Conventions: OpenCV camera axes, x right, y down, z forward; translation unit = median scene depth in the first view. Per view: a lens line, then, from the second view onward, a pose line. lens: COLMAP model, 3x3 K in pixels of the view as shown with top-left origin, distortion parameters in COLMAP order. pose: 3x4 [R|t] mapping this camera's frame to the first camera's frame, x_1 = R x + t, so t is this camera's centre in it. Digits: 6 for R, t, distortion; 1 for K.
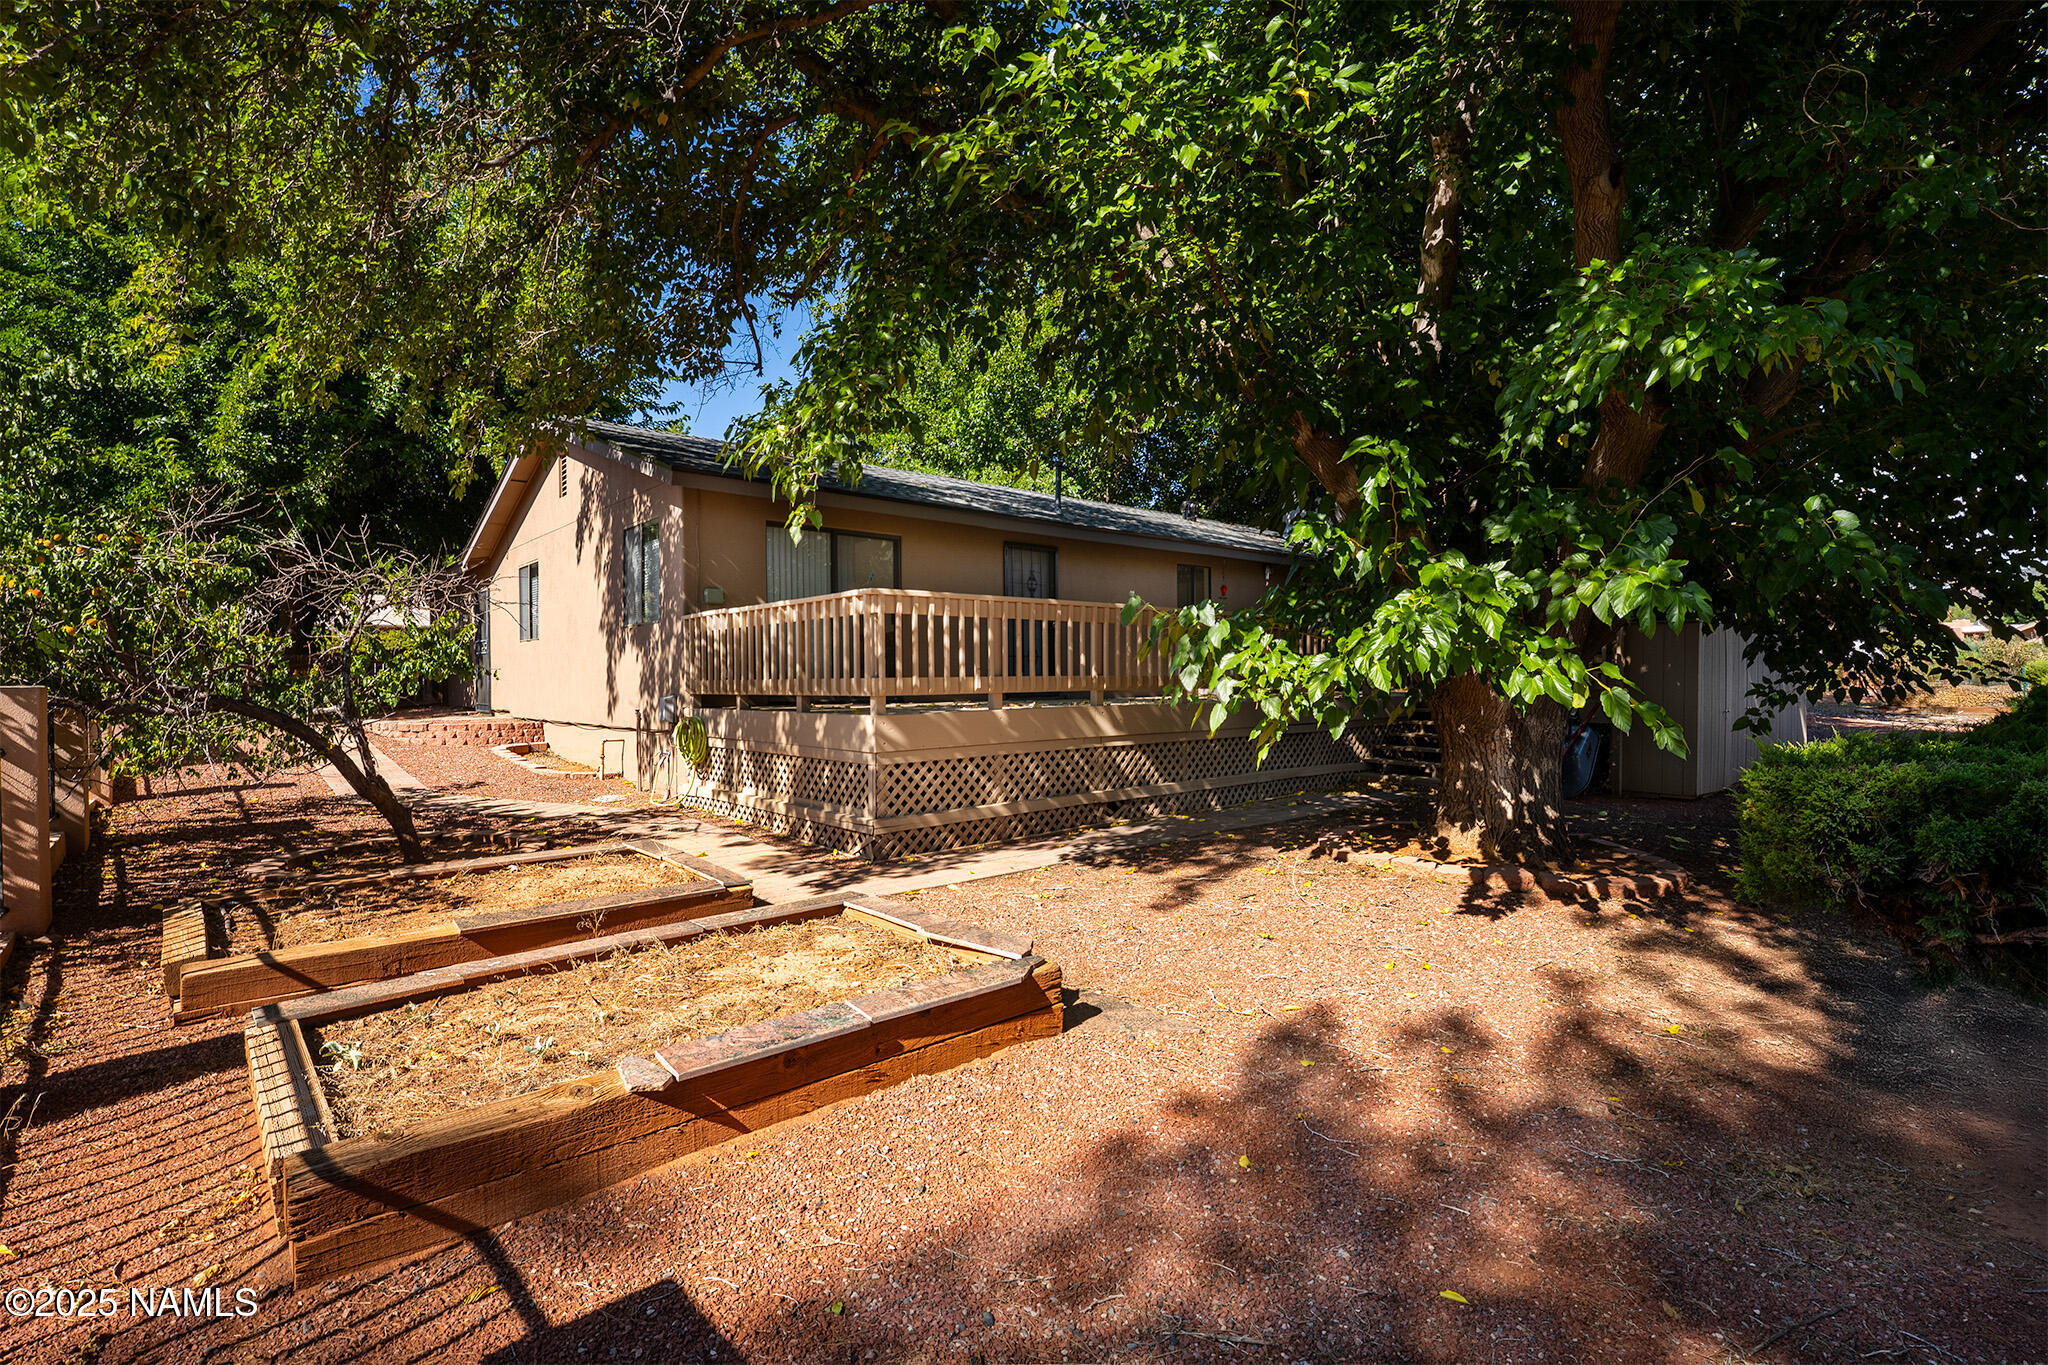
lens RADIAL K [[926.0, 0, 1020.1], [0, 926.0, 681.5], [0, 0, 1]] dist [-0.014230, 0.000619]
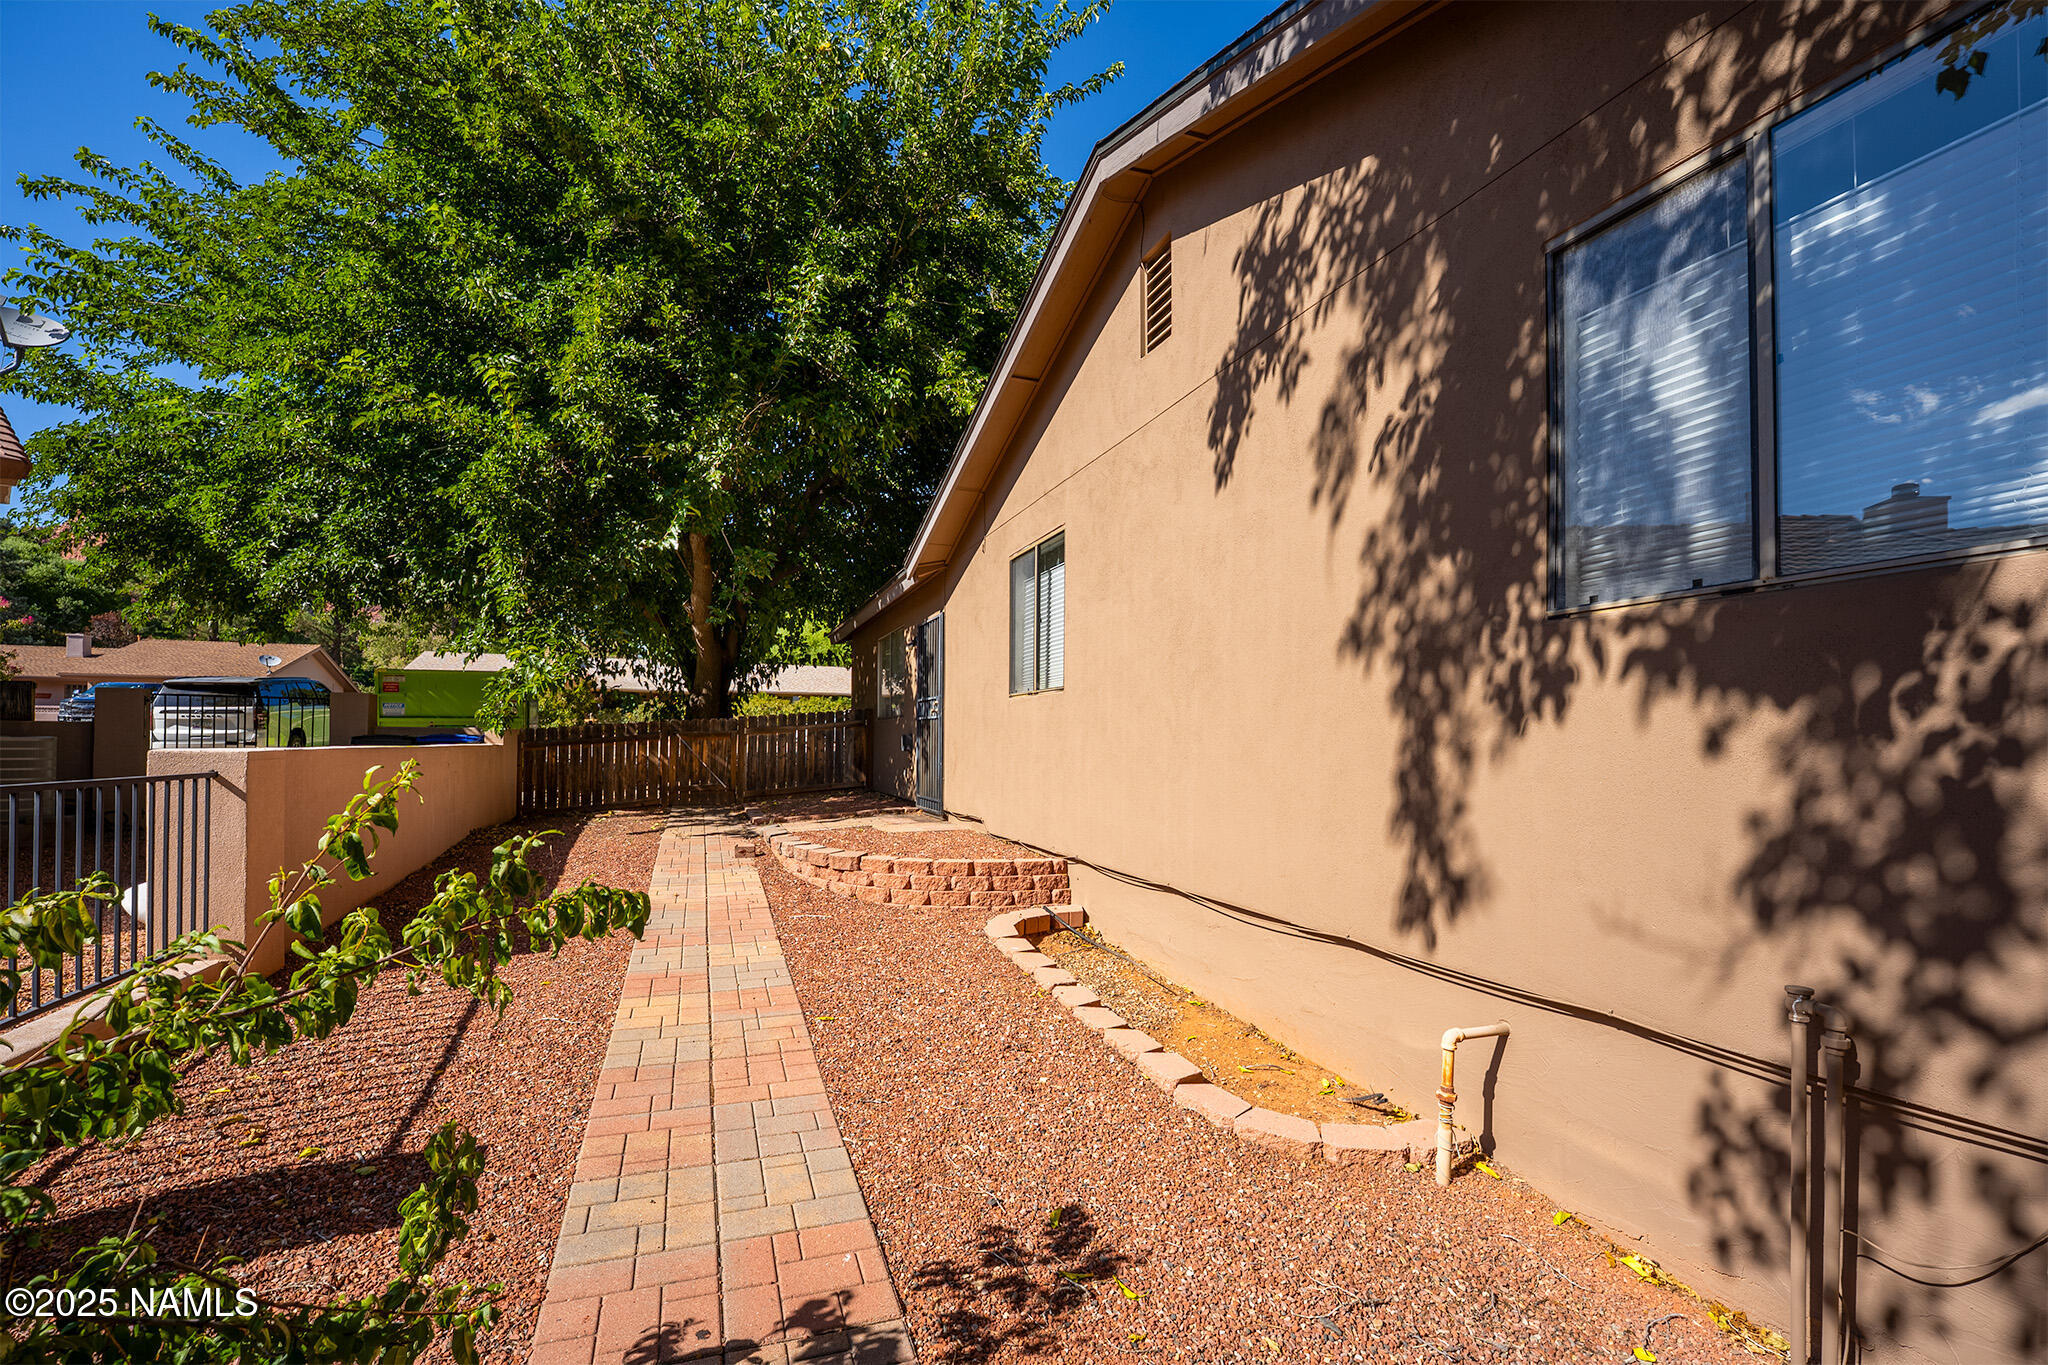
lens RADIAL K [[926.0, 0, 1020.1], [0, 926.0, 681.5], [0, 0, 1]] dist [-0.014230, 0.000619]
pose [[0.929940, -0.015887, -0.367368, -0.362617], [-0.008319, 0.997901, -0.064214, -0.018621], [0.367617, 0.062772, 0.927856, 0.537868]]
